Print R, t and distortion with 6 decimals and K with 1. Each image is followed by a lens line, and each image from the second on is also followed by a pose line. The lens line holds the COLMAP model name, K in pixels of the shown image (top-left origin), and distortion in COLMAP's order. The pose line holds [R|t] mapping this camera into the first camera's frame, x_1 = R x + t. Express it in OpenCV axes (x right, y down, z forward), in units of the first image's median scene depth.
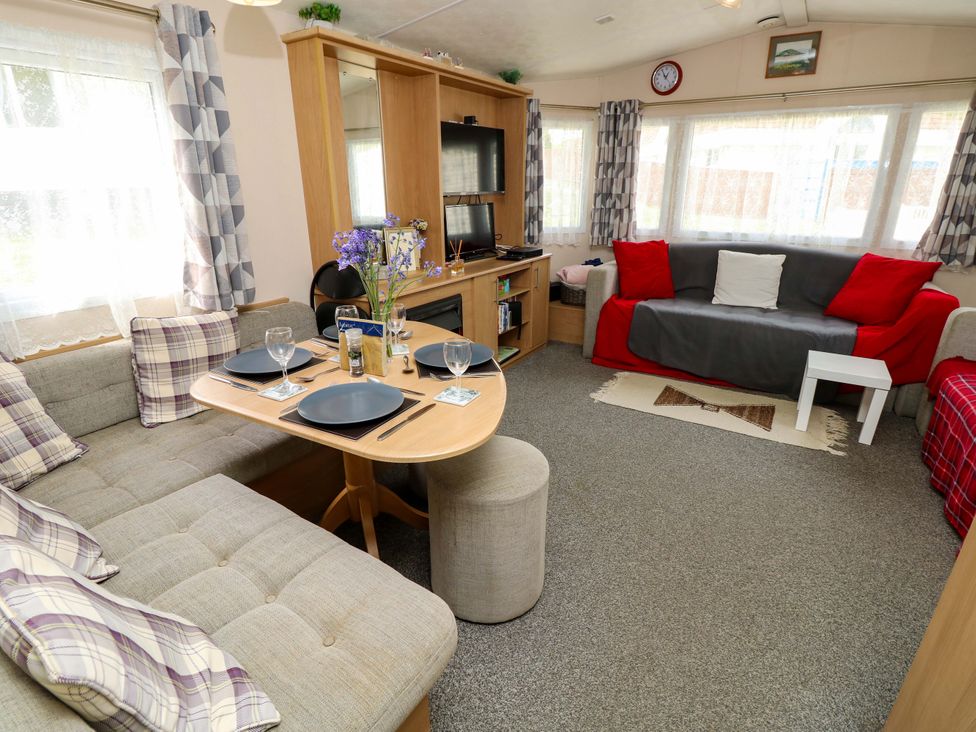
lens RADIAL K [[514.4, 0, 483.3], [0, 514.4, 362.2], [0, 0, 1]] dist [-0.007310, -0.002311]
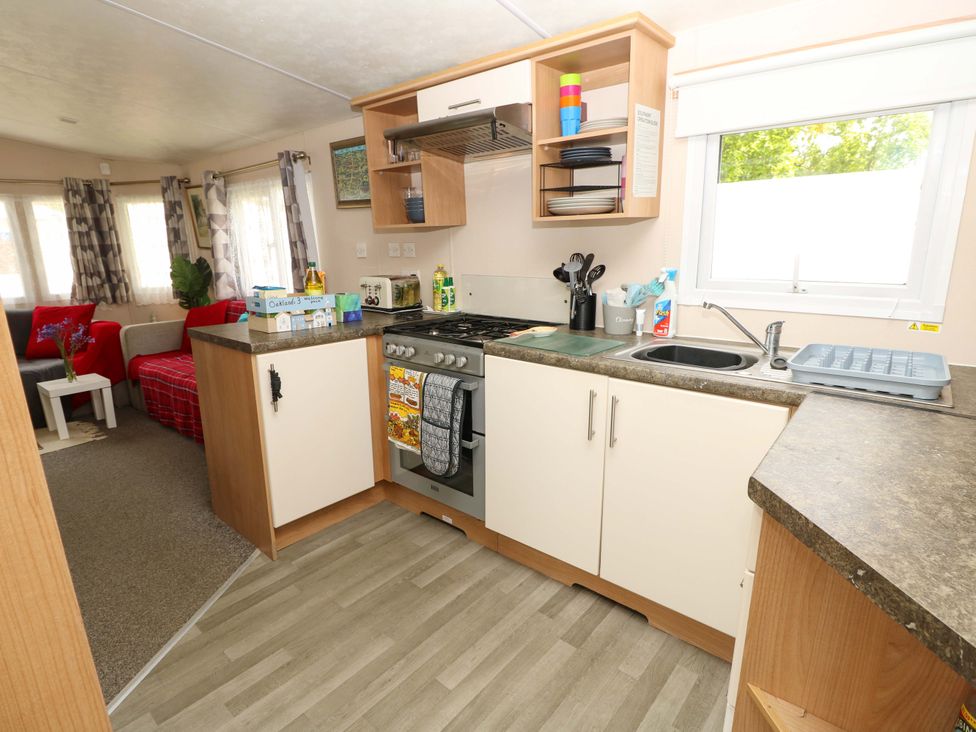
lens RADIAL K [[514.4, 0, 483.3], [0, 514.4, 362.2], [0, 0, 1]] dist [-0.007310, -0.002311]
pose [[0.141762, -0.236500, 0.961234, -0.397329], [0.347807, 0.921030, 0.175313, 0.089597], [-0.926787, 0.309471, 0.212824, -0.290333]]
